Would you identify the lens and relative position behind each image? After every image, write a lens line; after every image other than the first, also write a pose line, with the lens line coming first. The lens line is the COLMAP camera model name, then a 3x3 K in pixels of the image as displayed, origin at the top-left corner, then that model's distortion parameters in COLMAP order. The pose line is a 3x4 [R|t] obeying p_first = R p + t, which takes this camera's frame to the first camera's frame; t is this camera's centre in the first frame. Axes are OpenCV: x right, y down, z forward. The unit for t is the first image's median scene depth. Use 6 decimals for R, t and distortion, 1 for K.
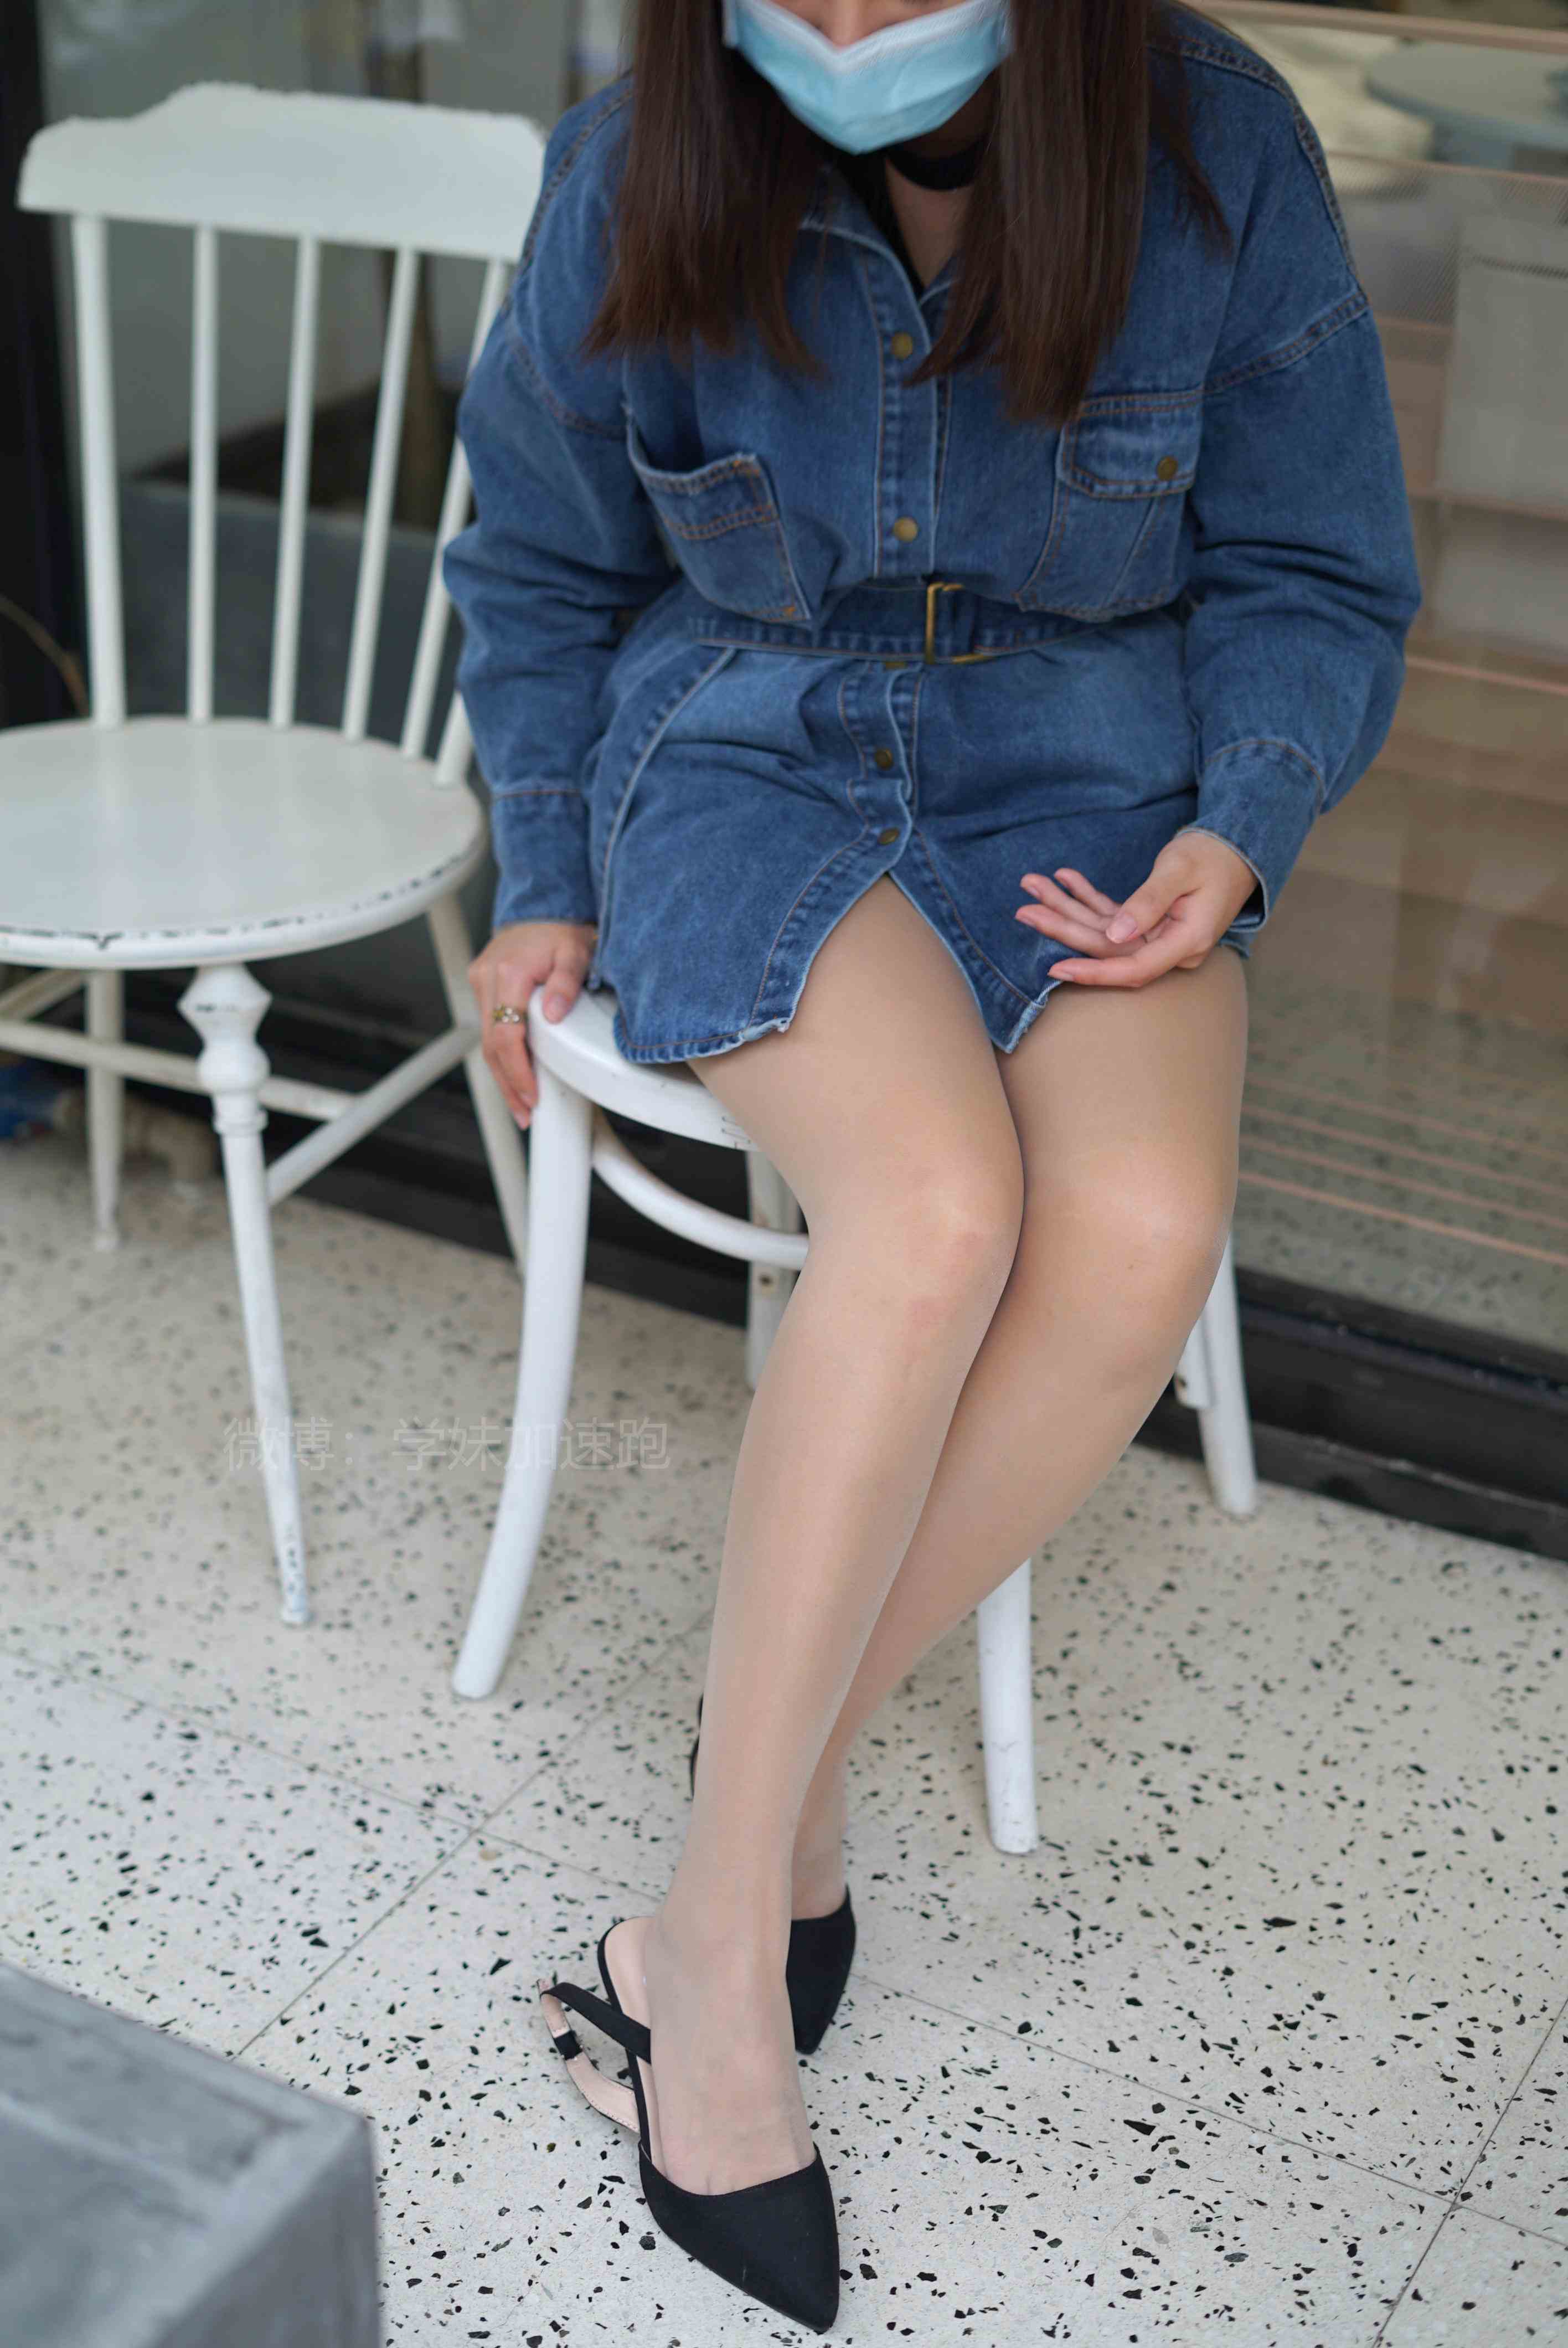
lens RADIAL K [[3495.6, 0, 784.0], [0, 3495.6, 1174.0], [0, 0, 1]] dist [-0.037996, 0.004901]
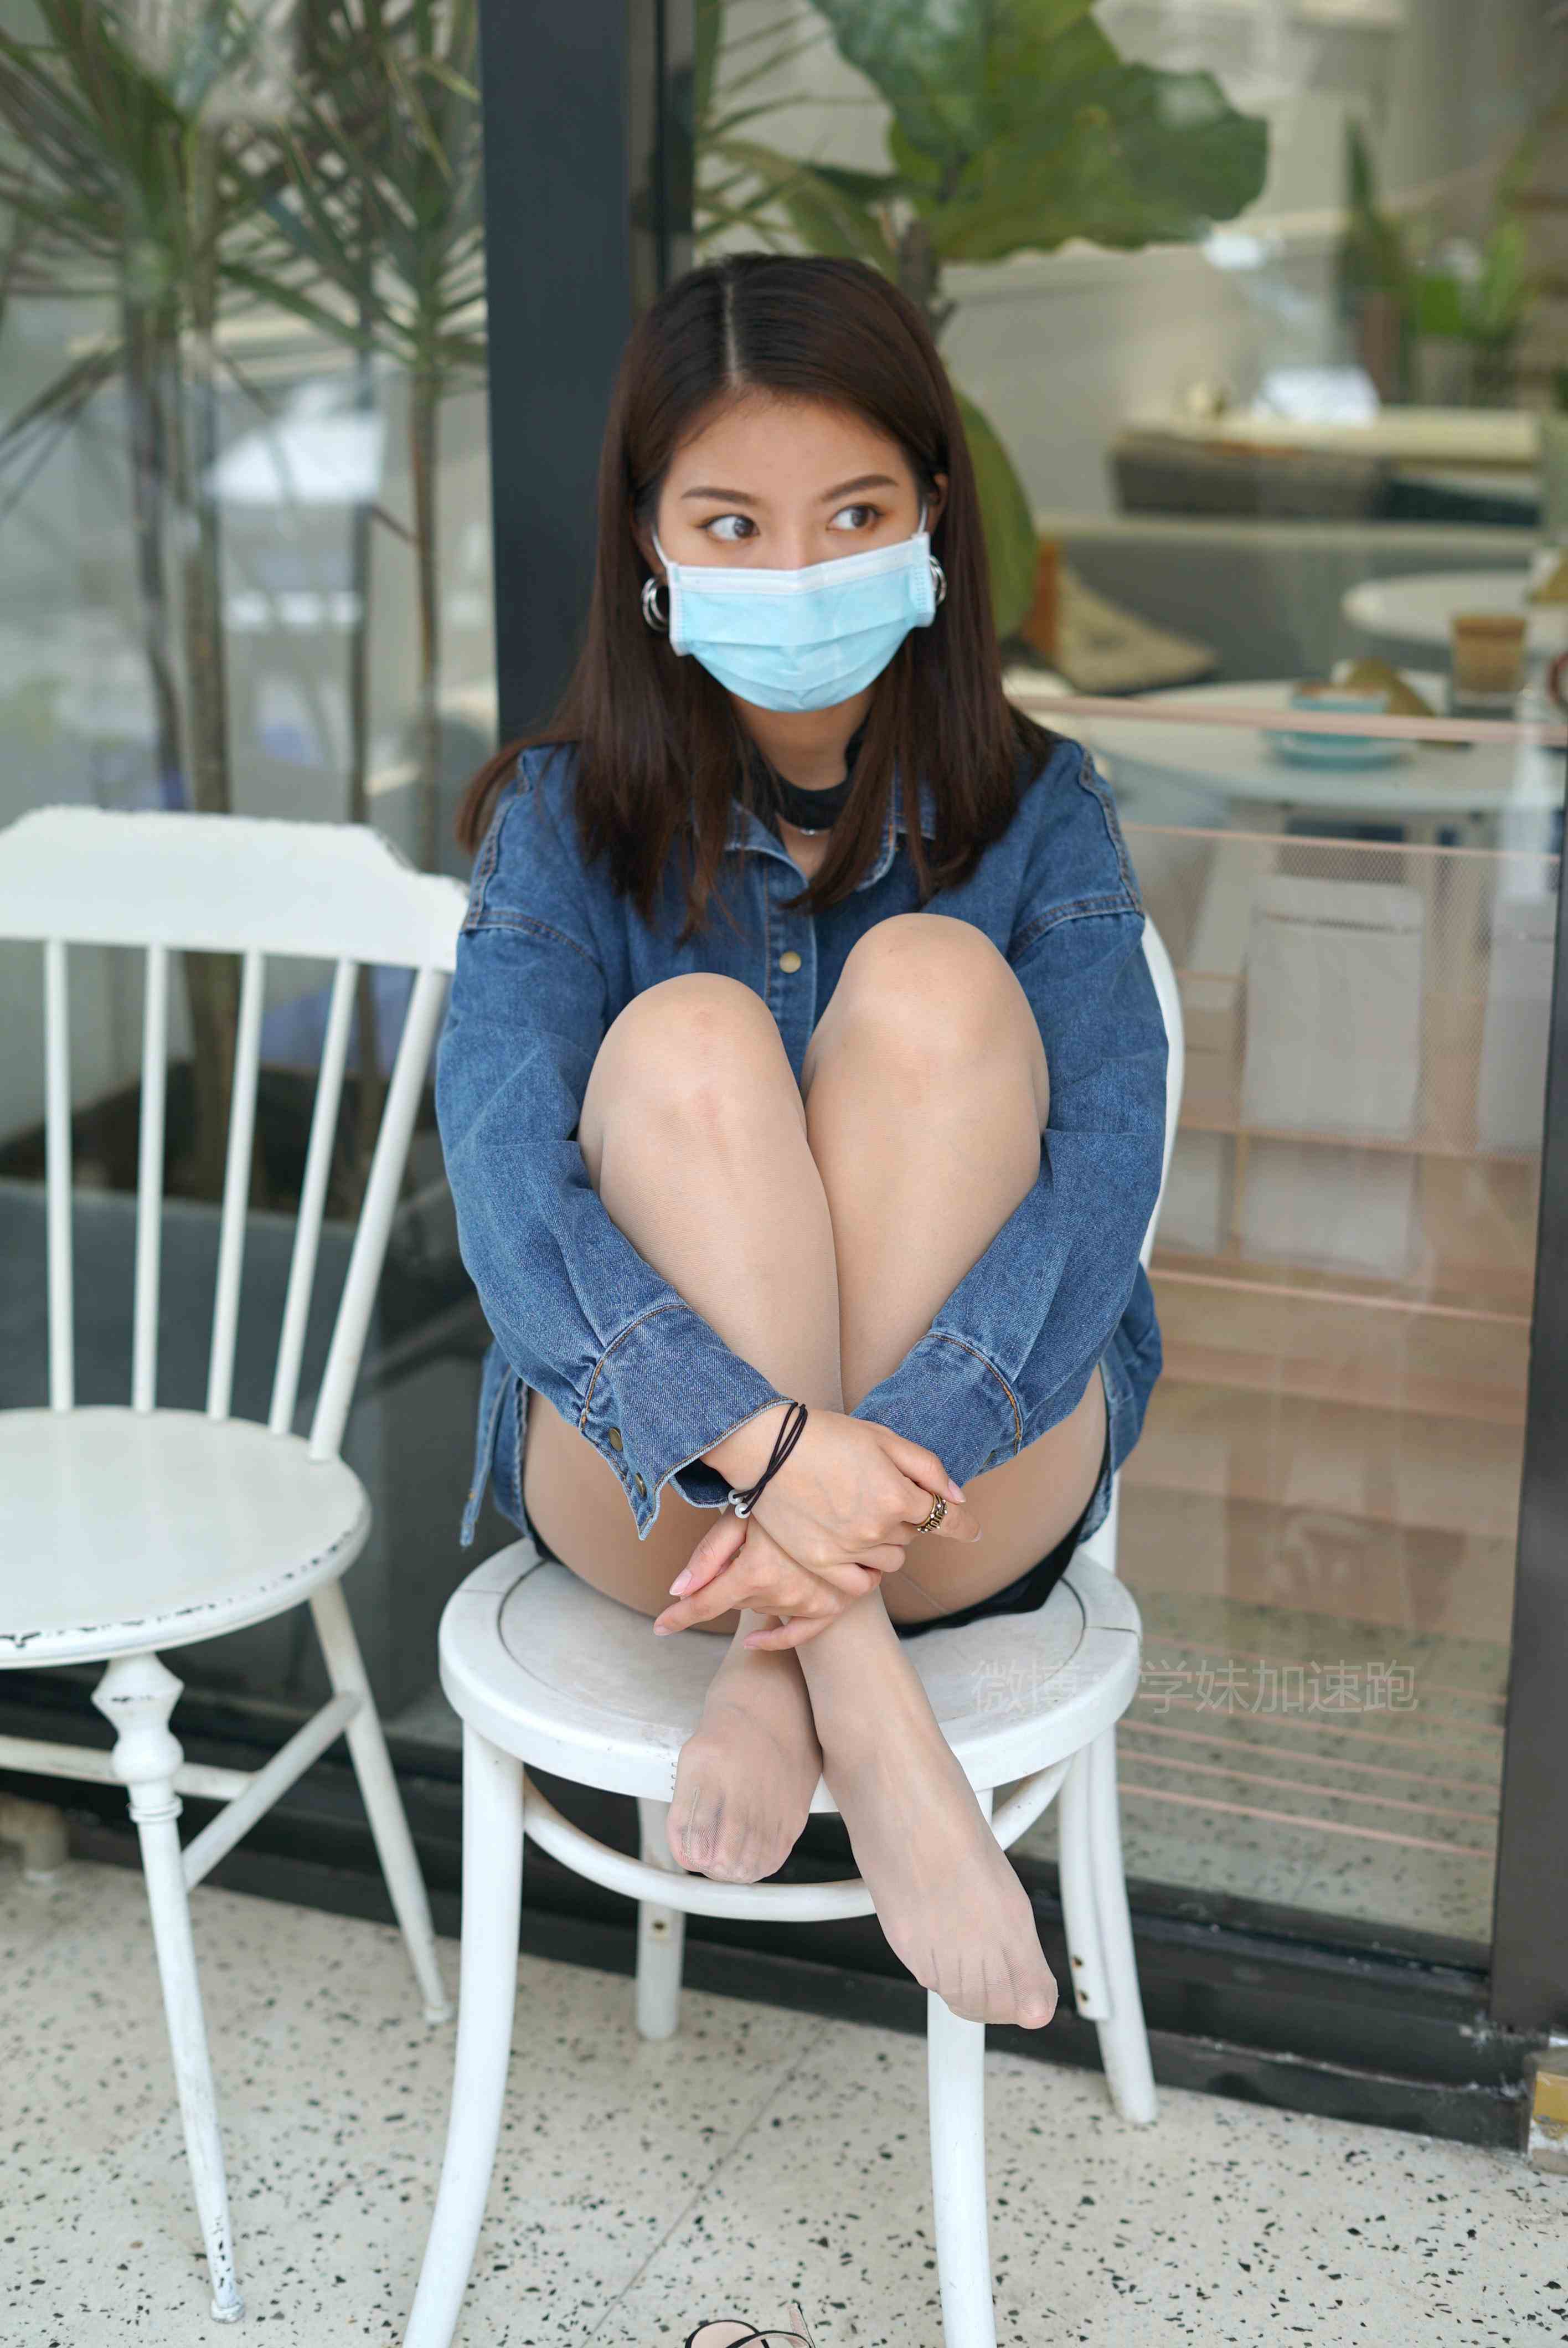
lens RADIAL K [[3495.6, 0, 784.0], [0, 3495.6, 1174.0], [0, 0, 1]] dist [-0.037996, 0.004901]
pose [[0.991682, -0.056840, 0.115485, -0.078613], [0.075530, 0.983475, -0.164535, -0.015591], [-0.104225, 0.171889, 0.979587, -0.033968]]
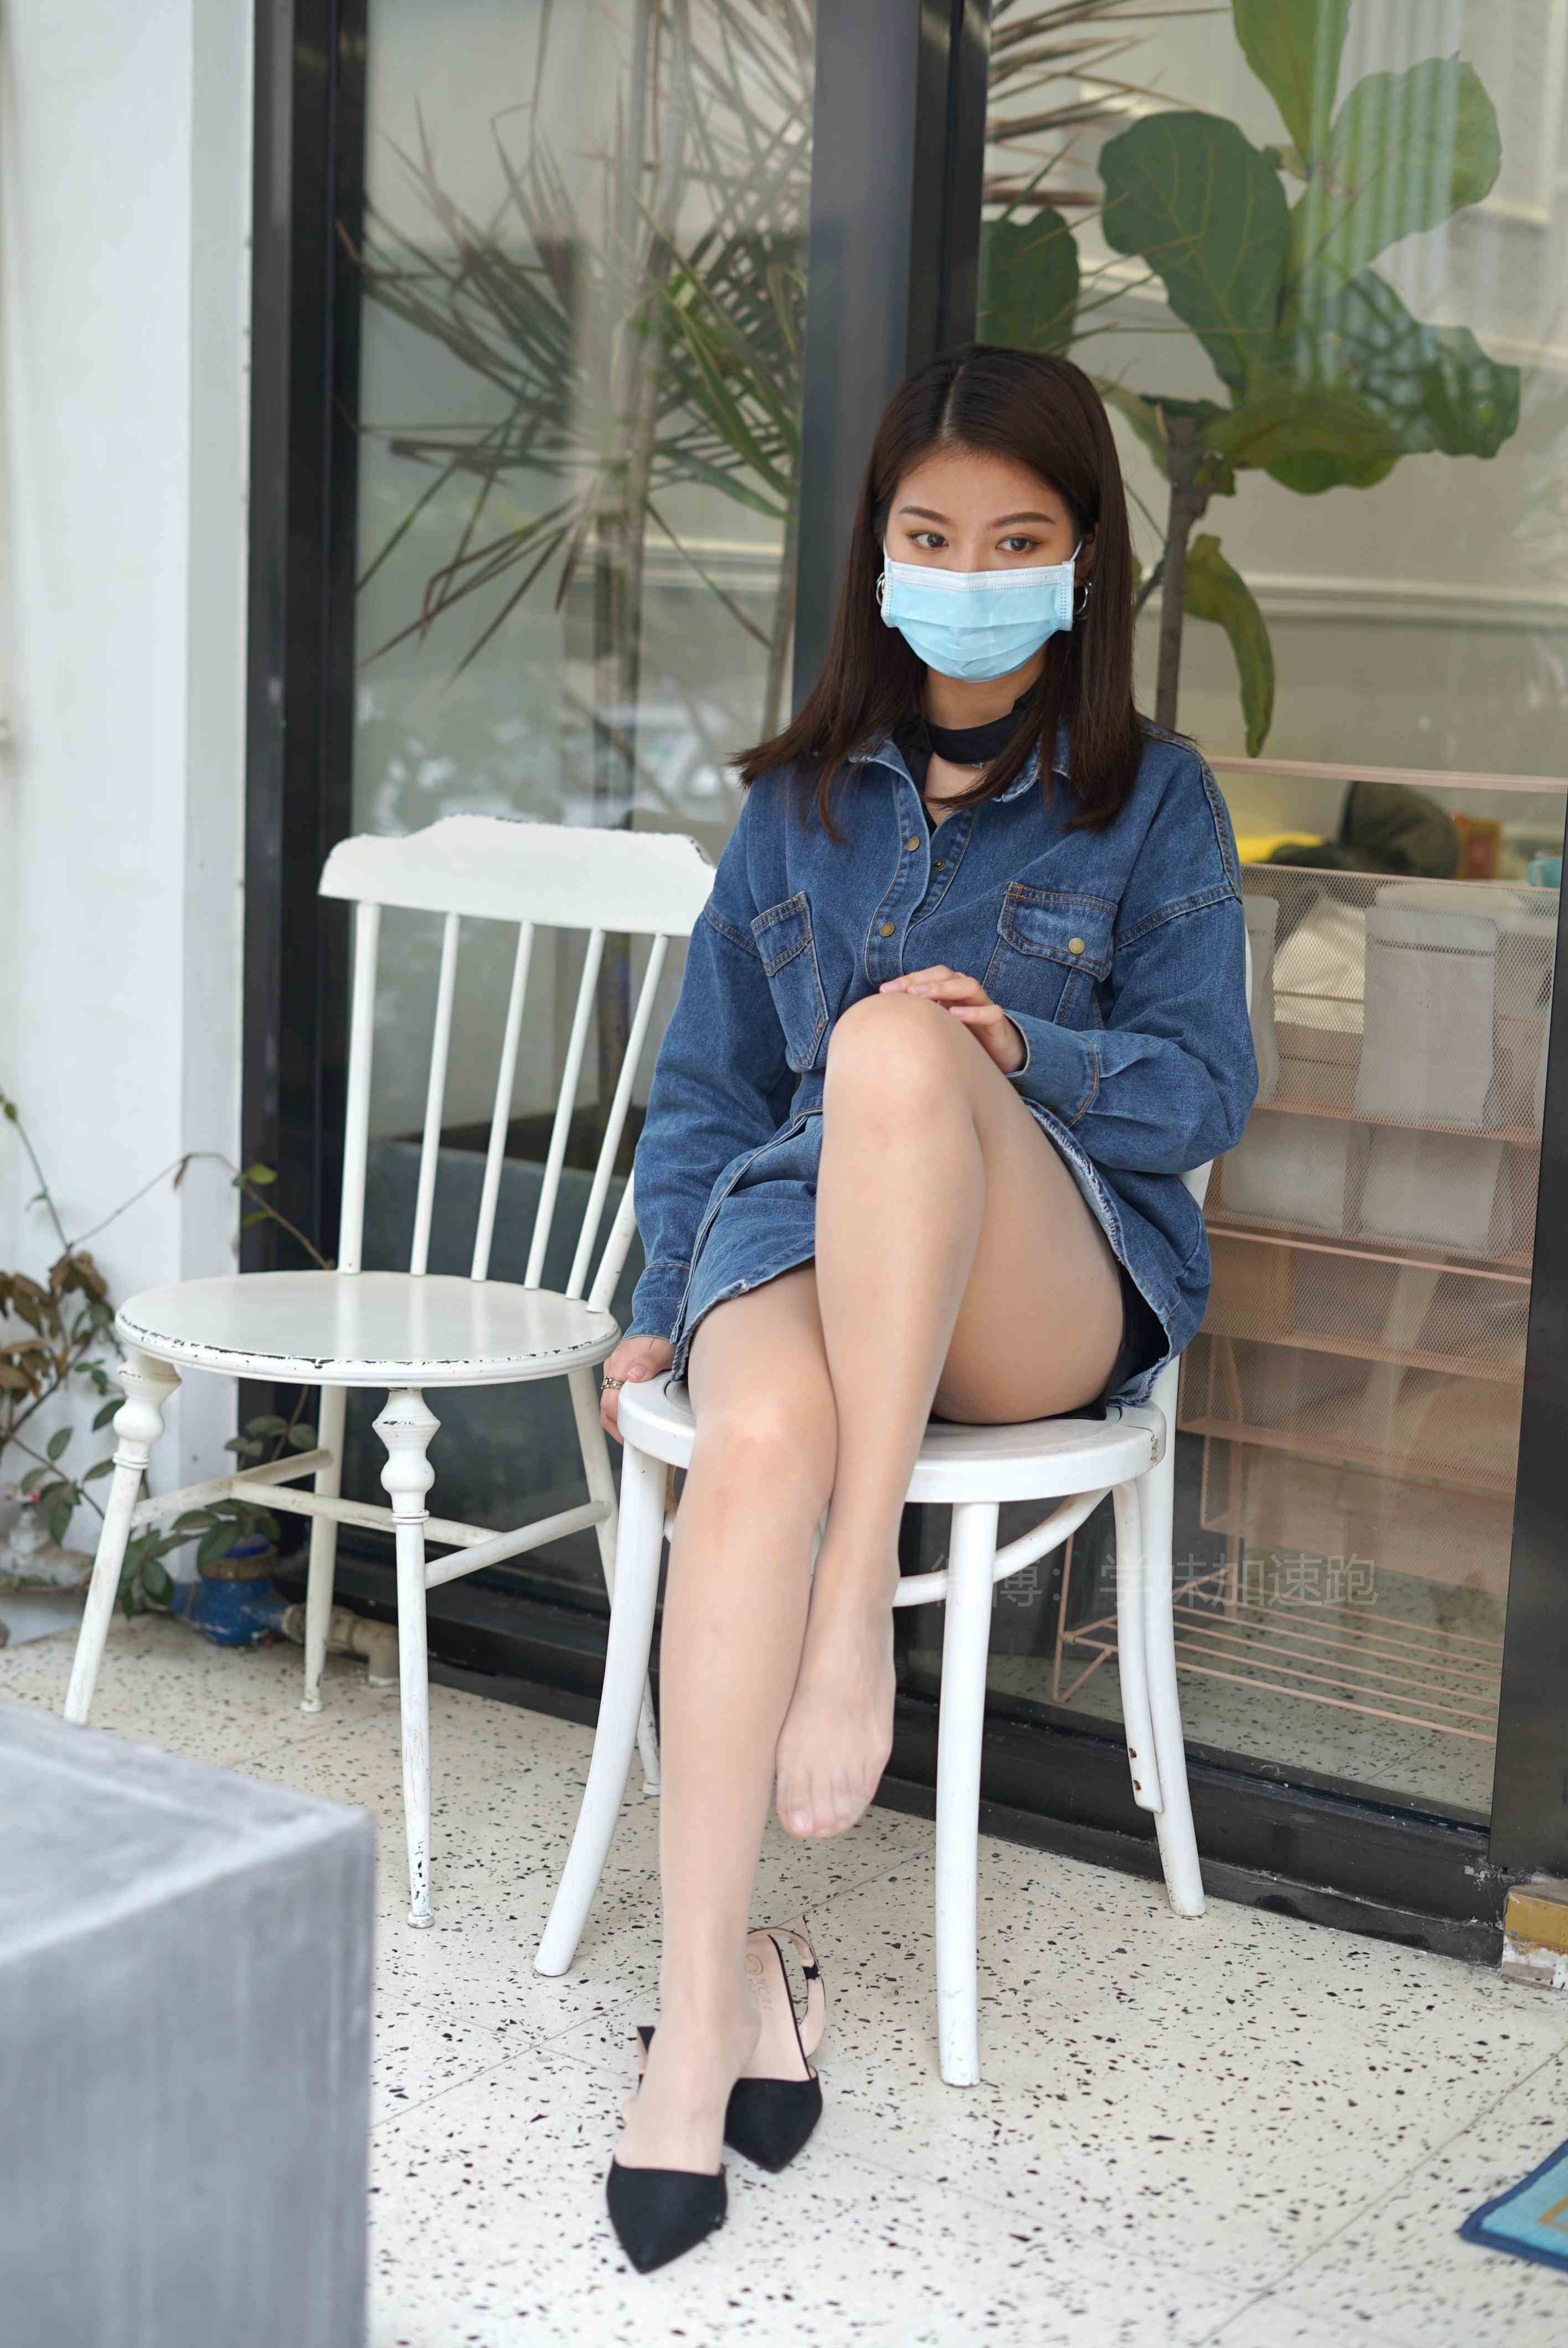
lens RADIAL K [[3495.6, 0, 784.0], [0, 3495.6, 1174.0], [0, 0, 1]] dist [-0.037996, 0.004901]
pose [[0.994839, 0.035589, -0.095019, 0.101138], [-0.062557, 0.952442, -0.298230, 0.236545], [0.079886, 0.302635, 0.949753, -0.267785]]
